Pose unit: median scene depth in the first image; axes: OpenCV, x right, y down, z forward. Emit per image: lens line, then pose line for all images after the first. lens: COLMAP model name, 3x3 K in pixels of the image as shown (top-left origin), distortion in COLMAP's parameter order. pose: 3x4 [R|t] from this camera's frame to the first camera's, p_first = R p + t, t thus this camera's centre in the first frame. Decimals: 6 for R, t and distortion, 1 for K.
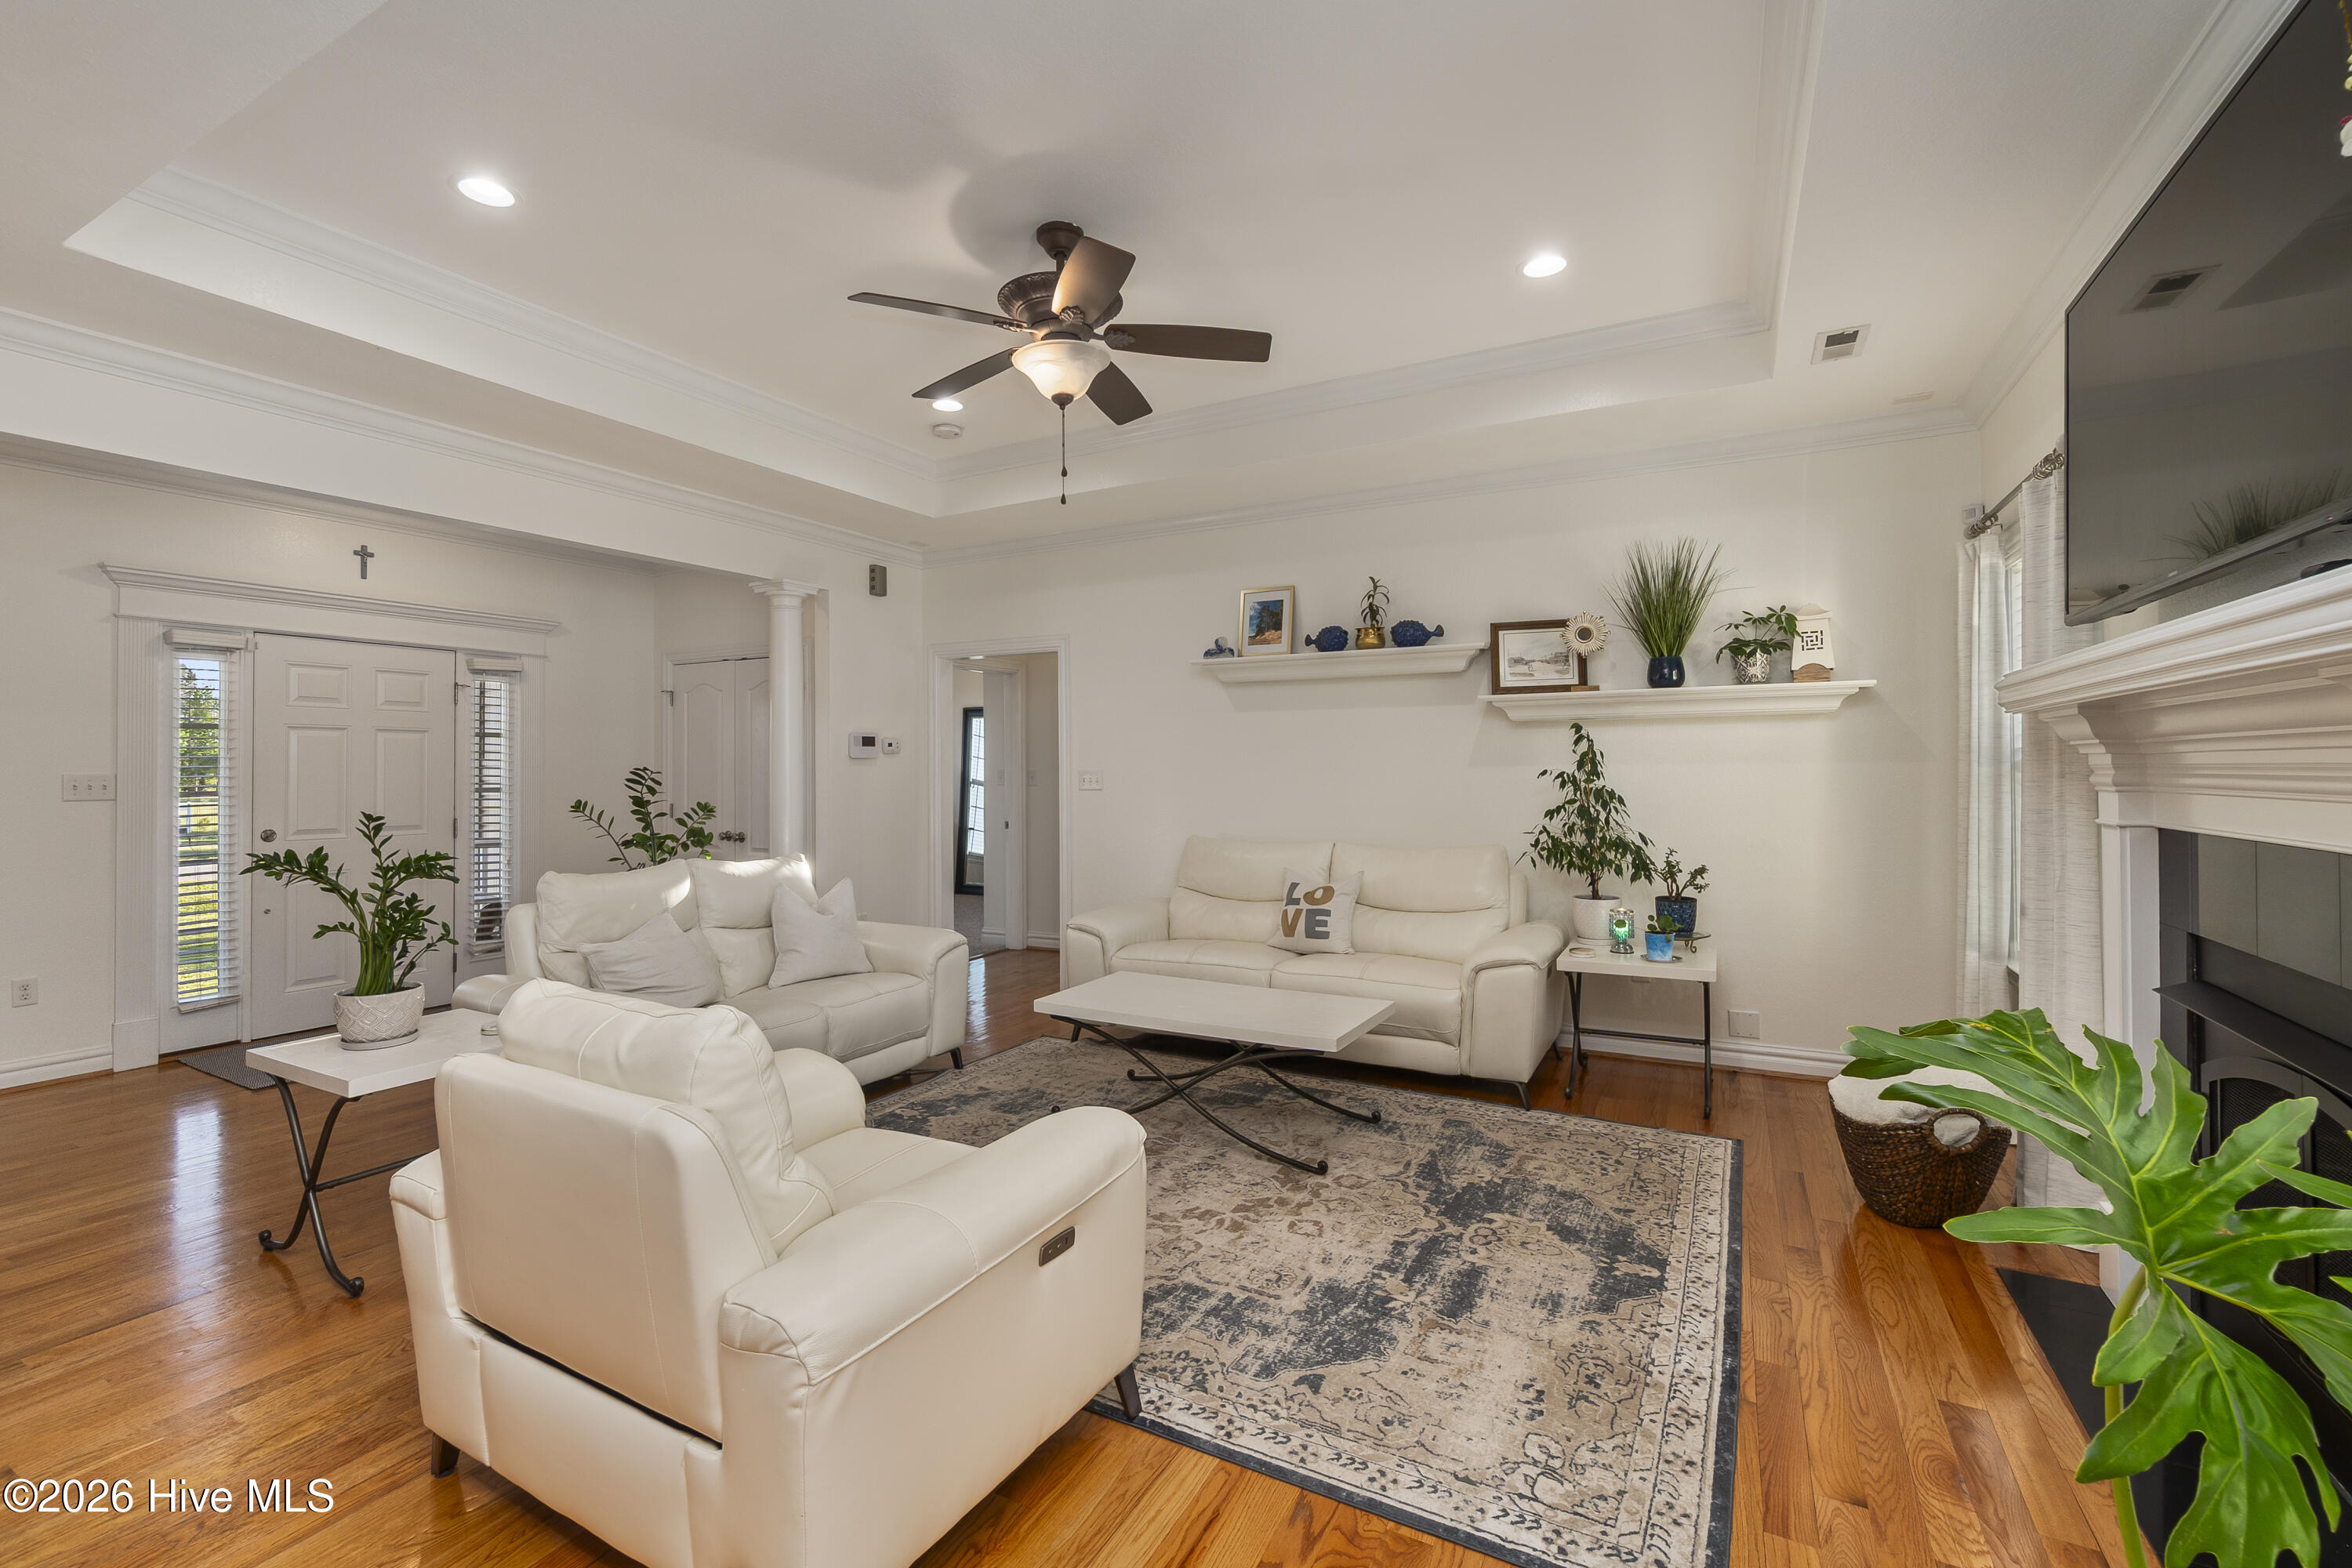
lens RADIAL K [[1008.3, 0, 1172.2], [0, 1008.3, 769.6], [0, 0, 1]] dist [-0.008174, 0.000787]
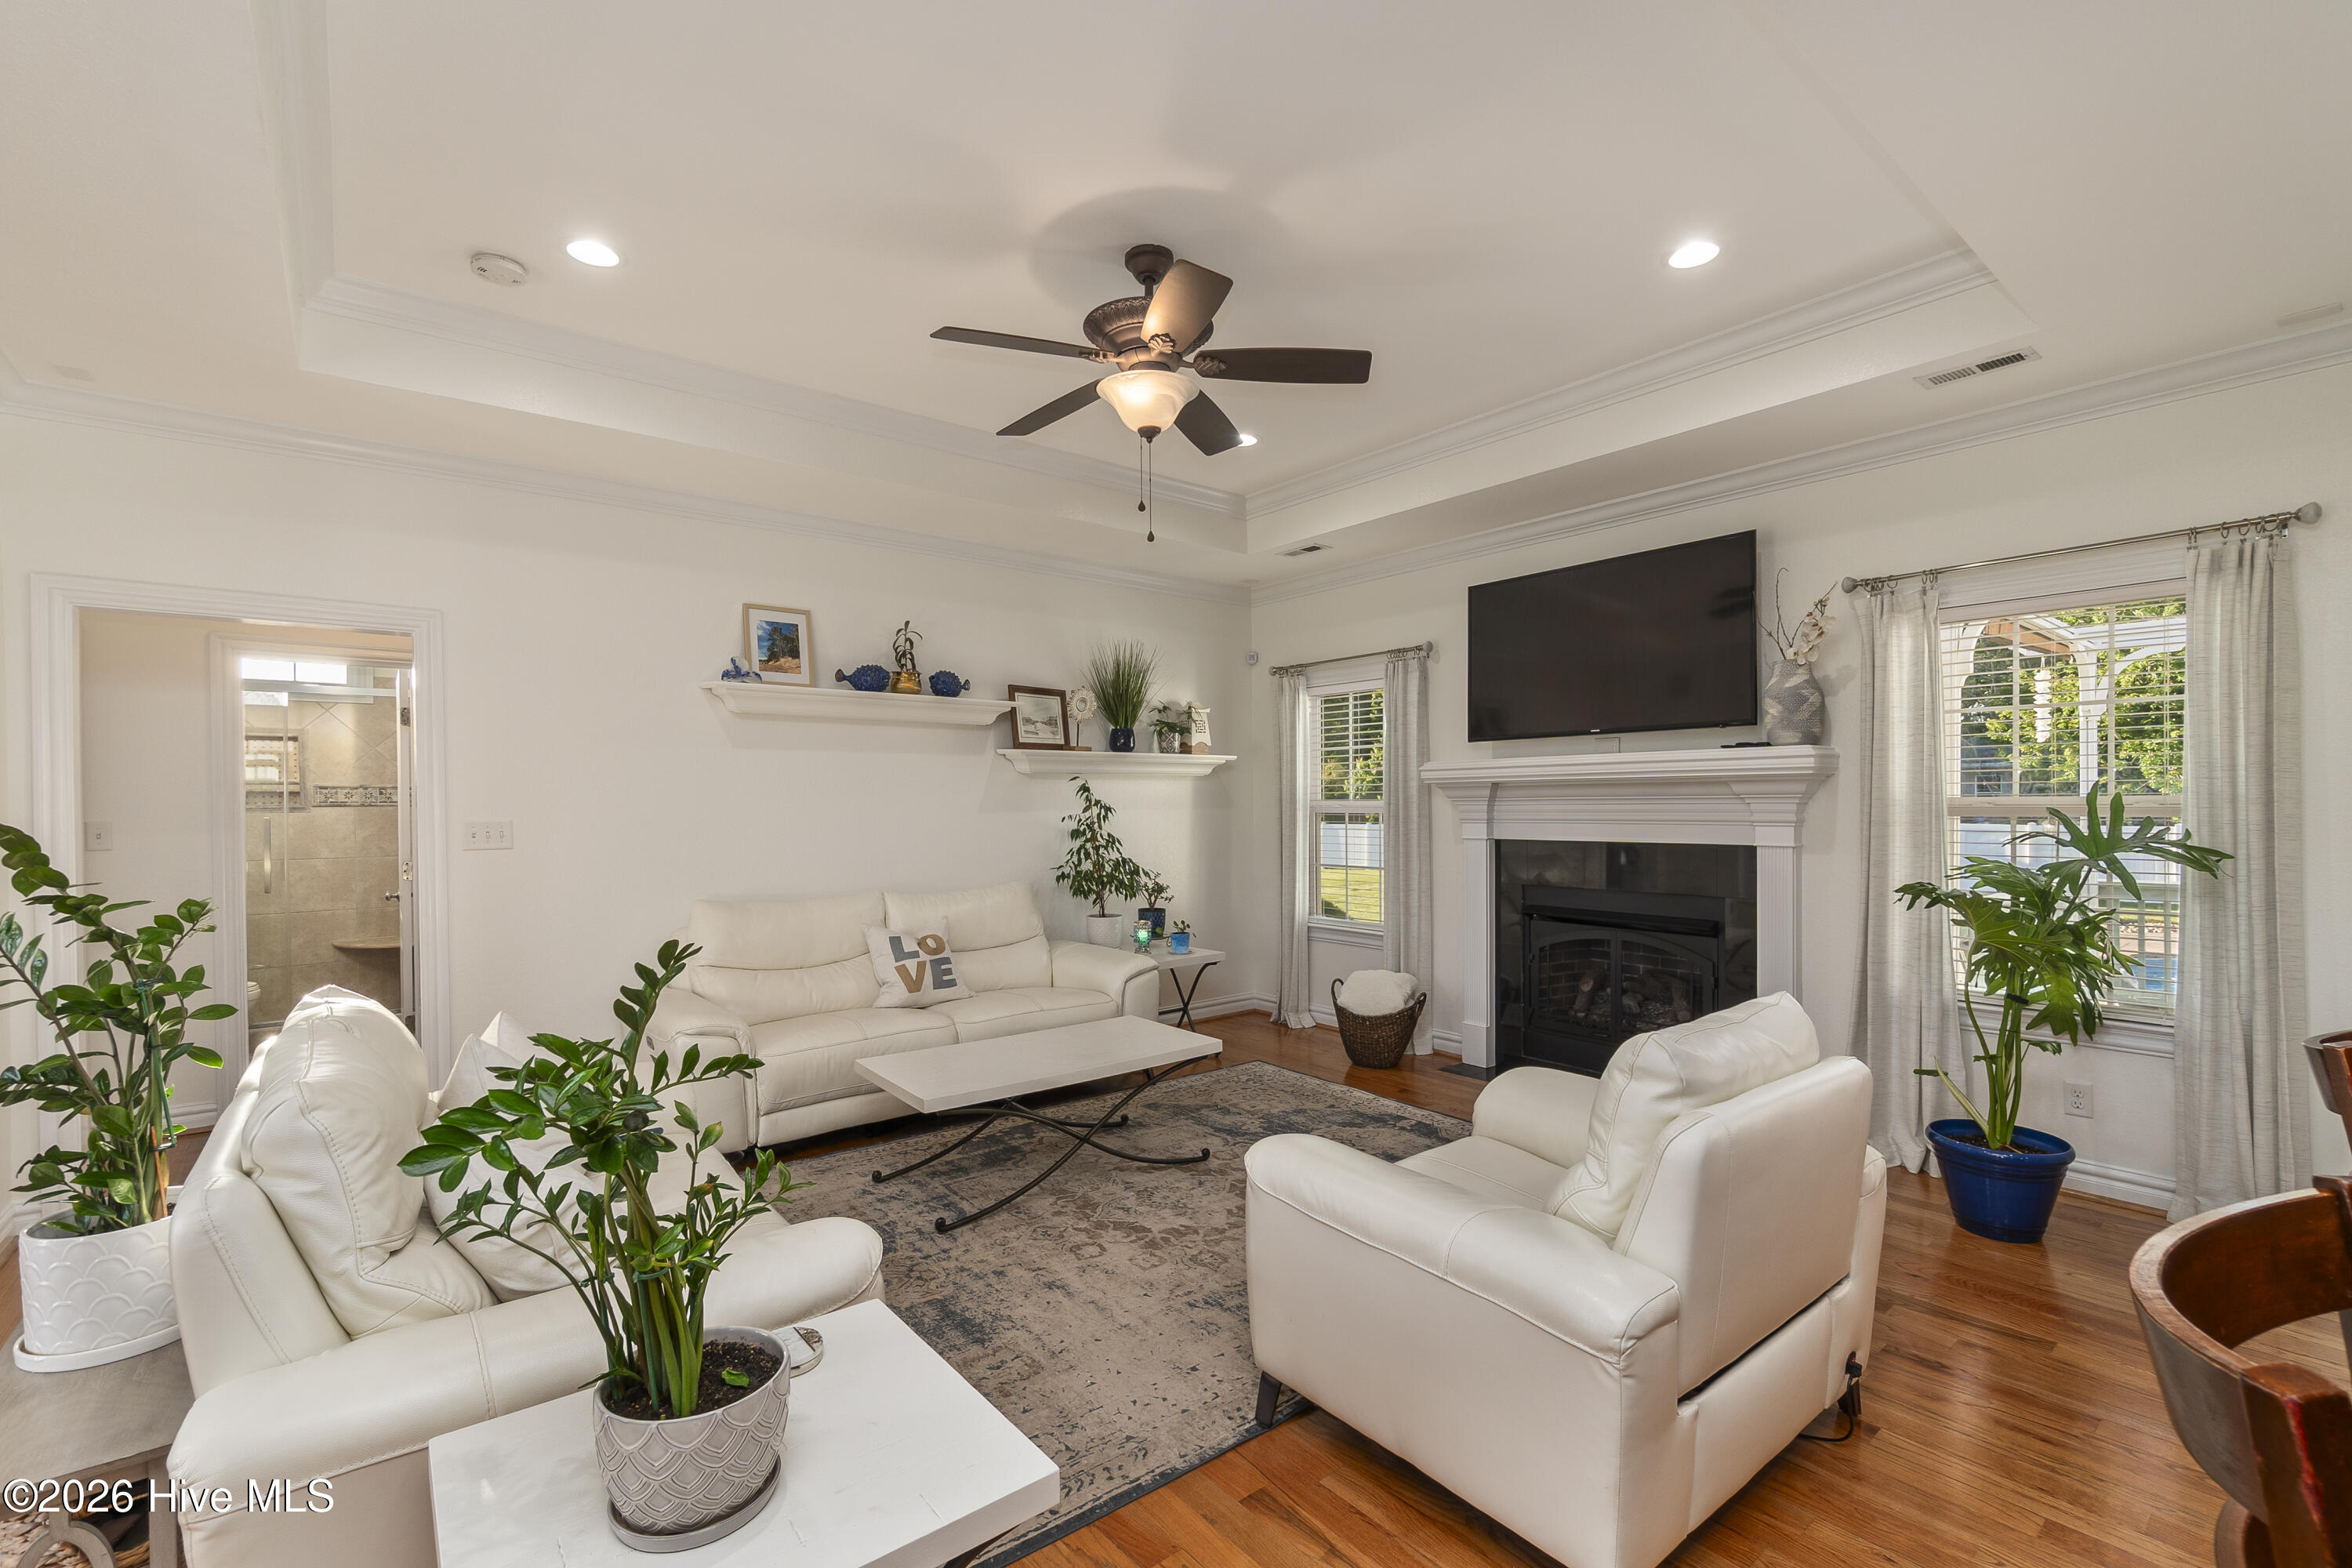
lens RADIAL K [[1008.3, 0, 1168.0], [0, 1008.3, 811.6], [0, 0, 1]] dist [-0.008174, 0.000787]
pose [[0.387324, -0.002192, 0.921941, -0.956683], [0.005817, 0.999983, -0.000066, -0.003797], [-0.921925, 0.005388, 0.387330, 0.588336]]
